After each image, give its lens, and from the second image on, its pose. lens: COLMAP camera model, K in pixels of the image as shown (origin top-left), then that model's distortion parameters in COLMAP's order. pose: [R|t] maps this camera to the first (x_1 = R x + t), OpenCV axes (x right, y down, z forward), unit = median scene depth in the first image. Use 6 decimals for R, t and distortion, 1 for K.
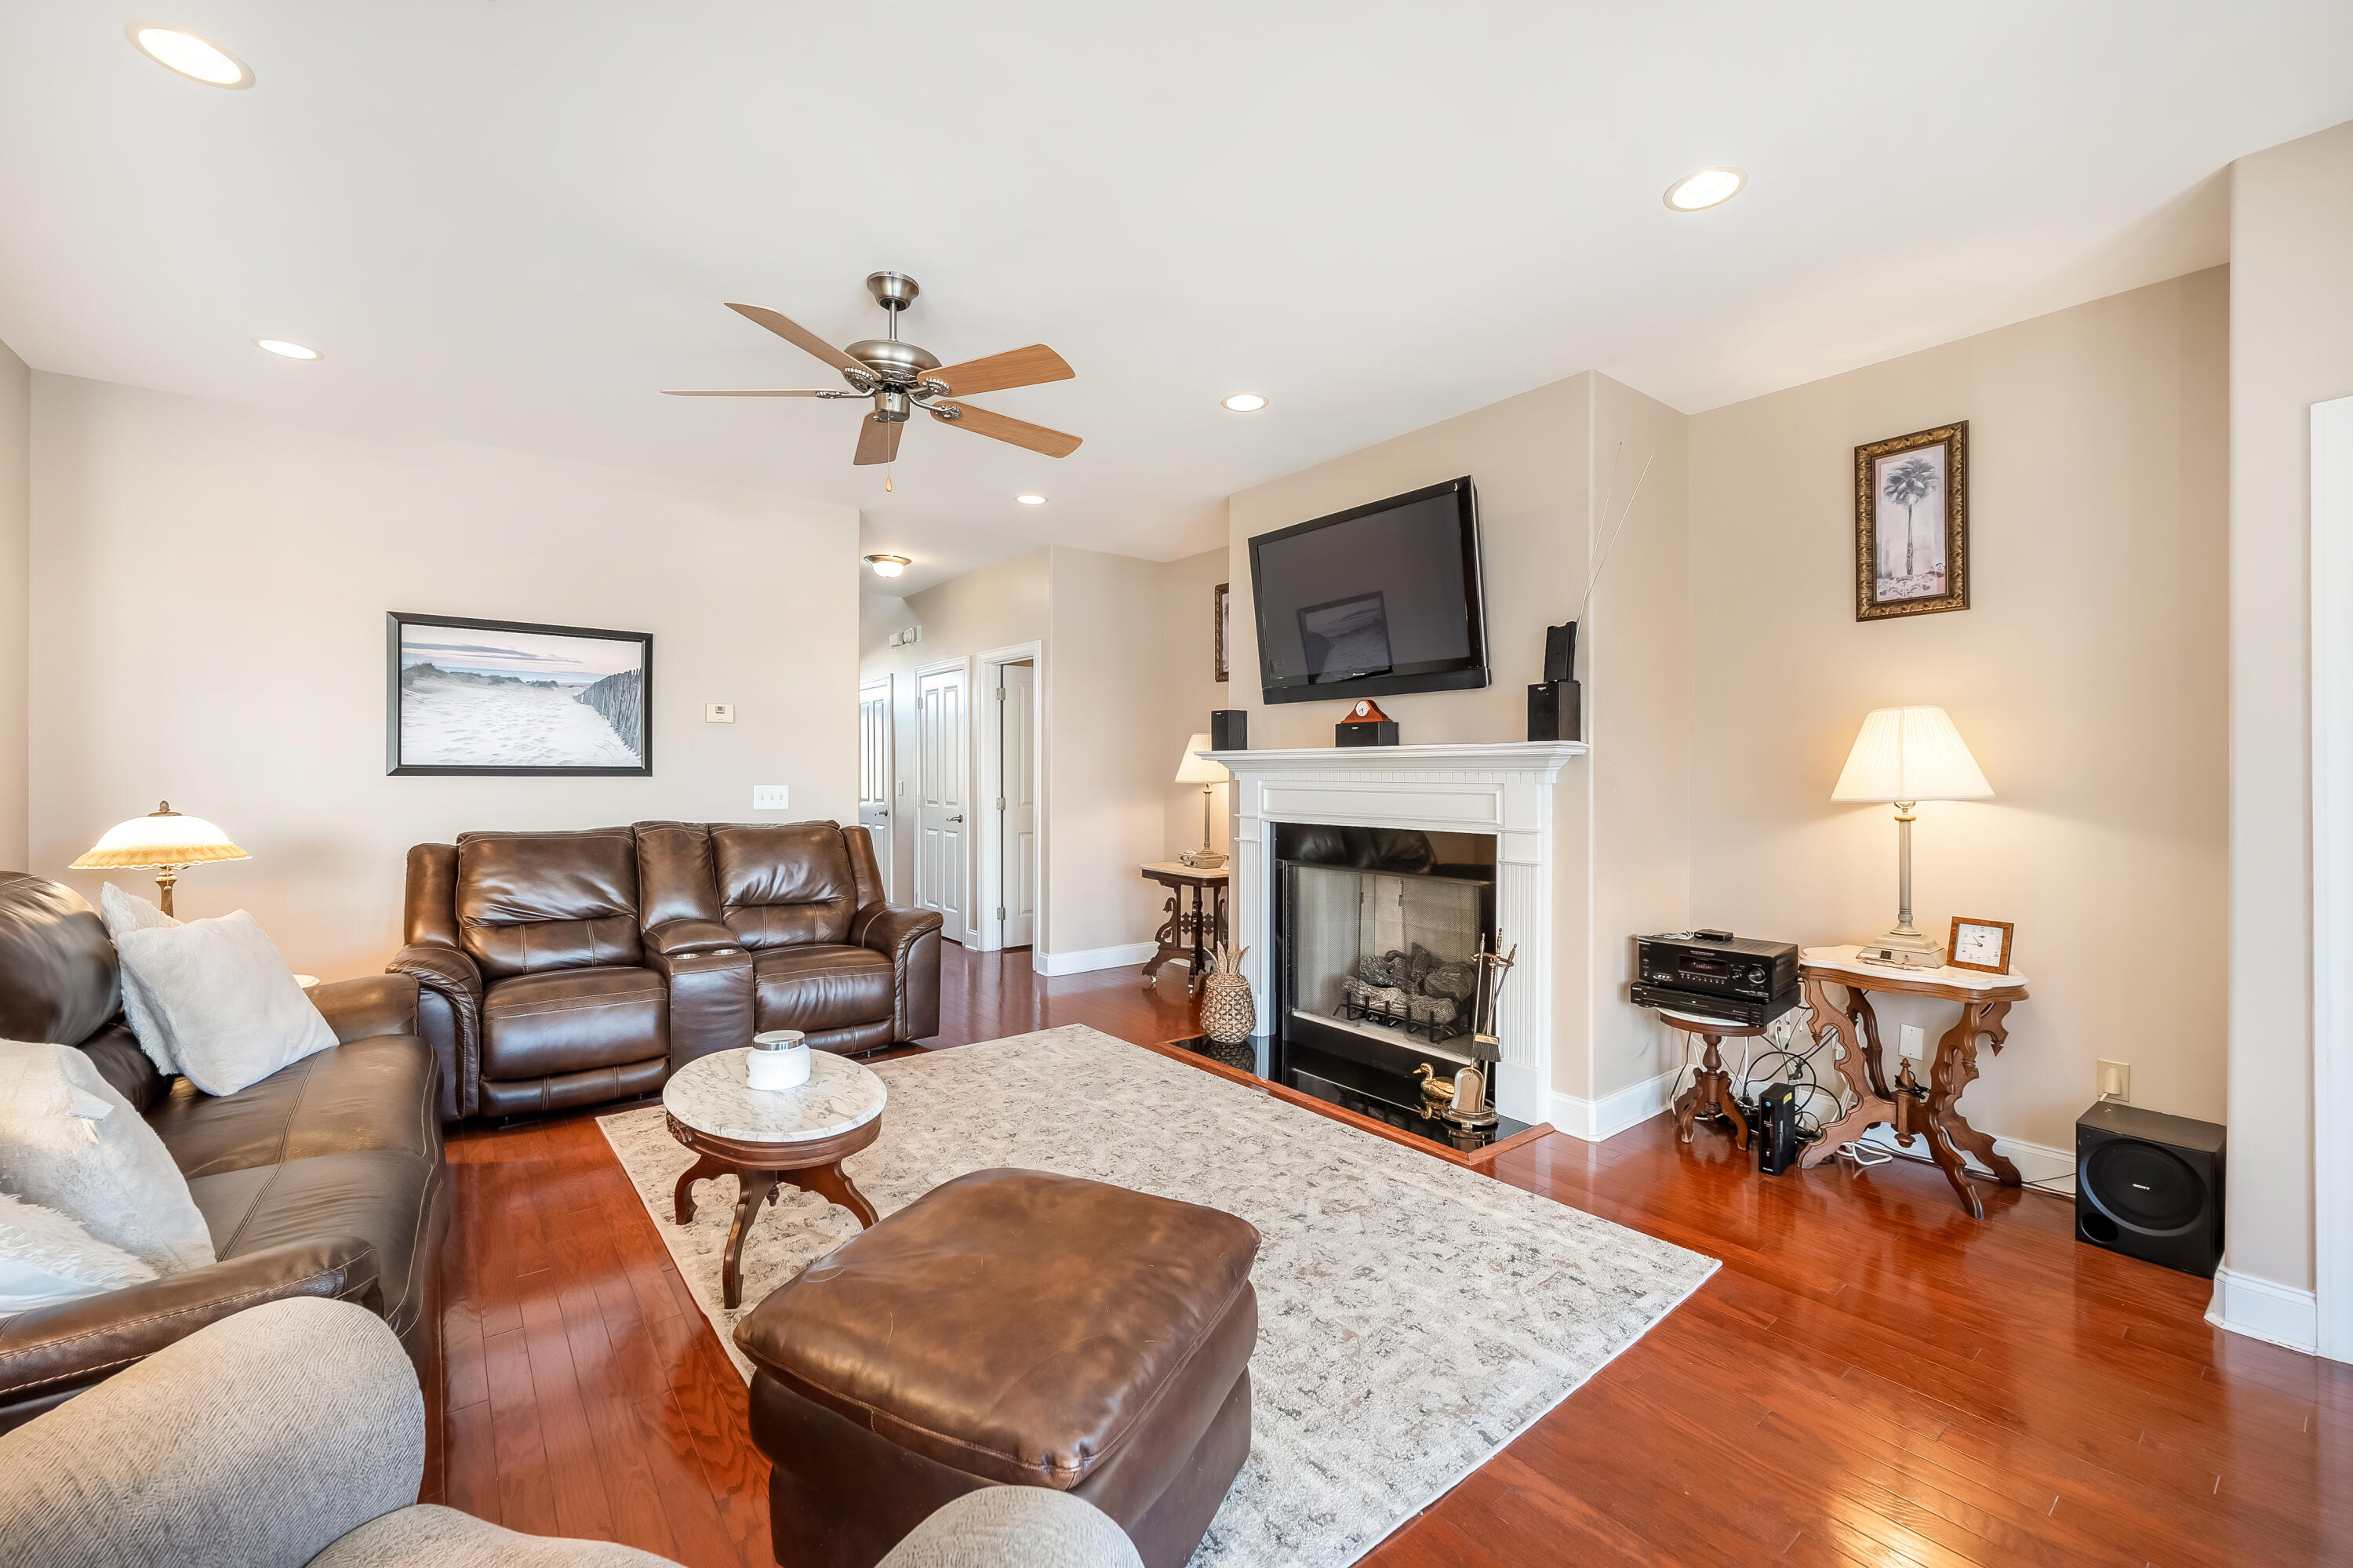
lens RADIAL K [[972.8, 0, 1167.6], [0, 972.8, 766.2], [0, 0, 1]] dist [0.002069, -0.000664]
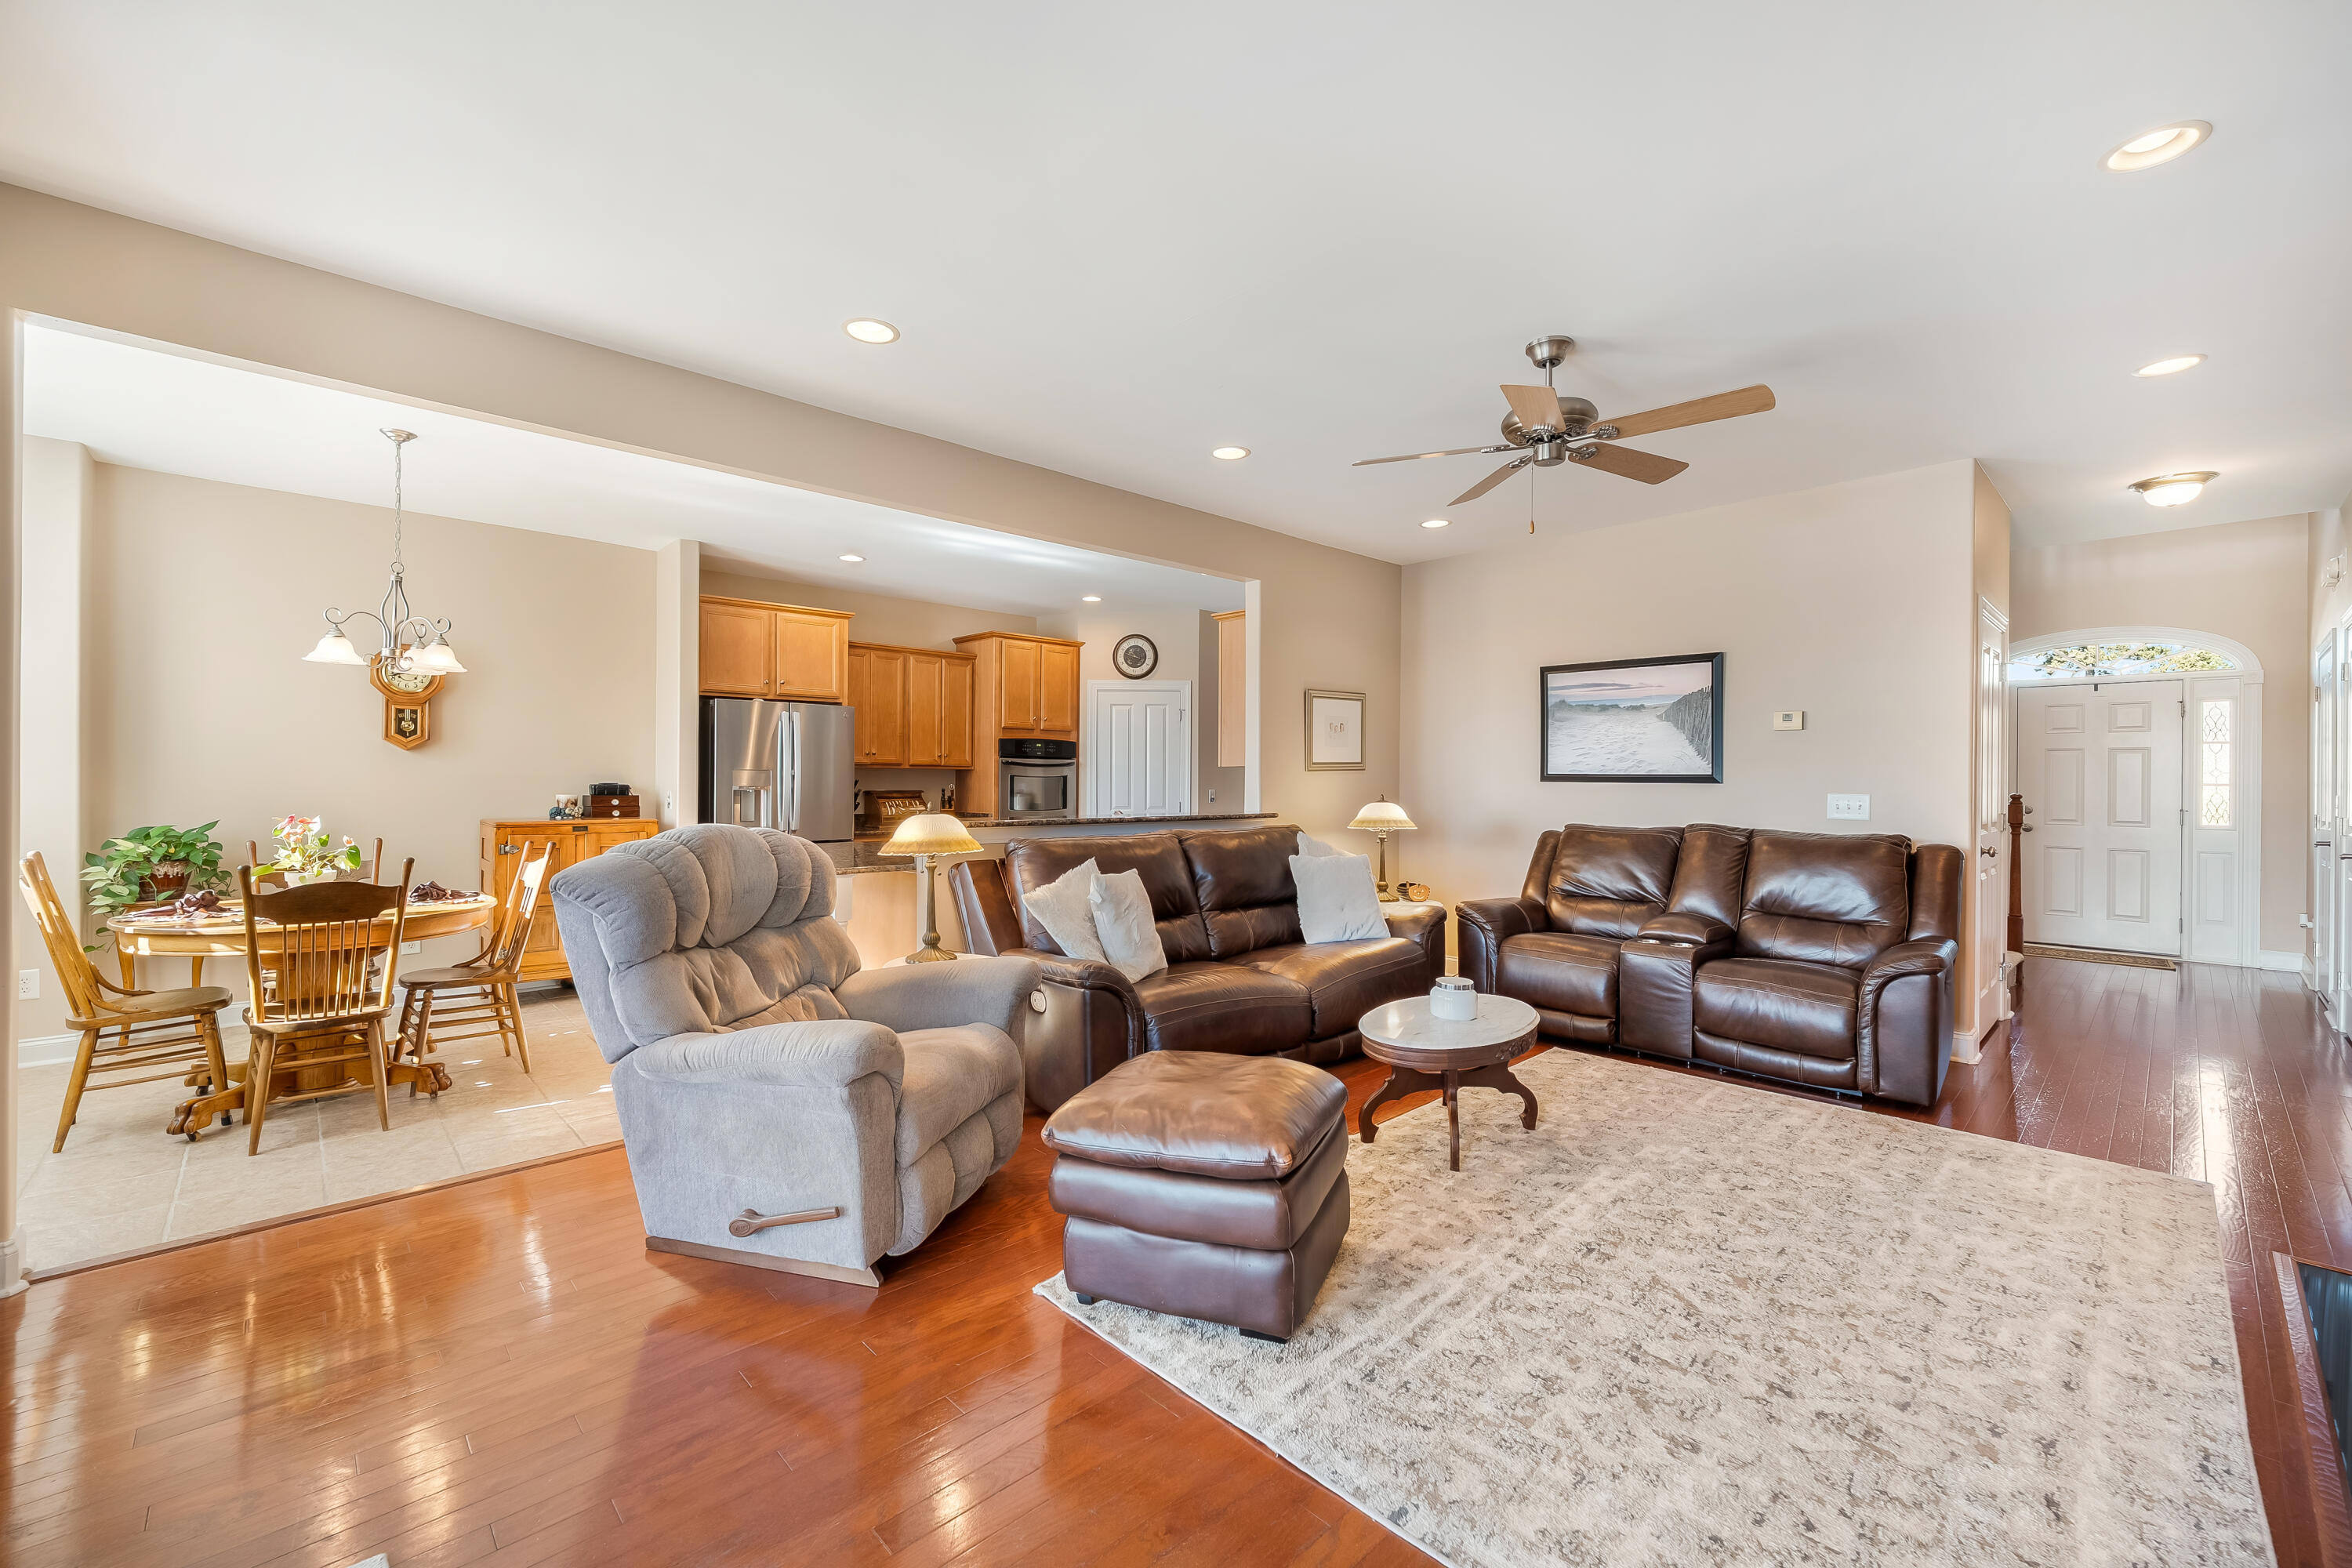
lens RADIAL K [[972.3, 0, 1167.1], [0, 972.3, 766.2], [0, 0, 1]] dist [0.002069, -0.000664]
pose [[0.077553, -0.012349, -0.996912, 0.580051], [0.002830, 0.999922, -0.012166, 0.003147], [0.996984, -0.001878, 0.077582, 0.341385]]
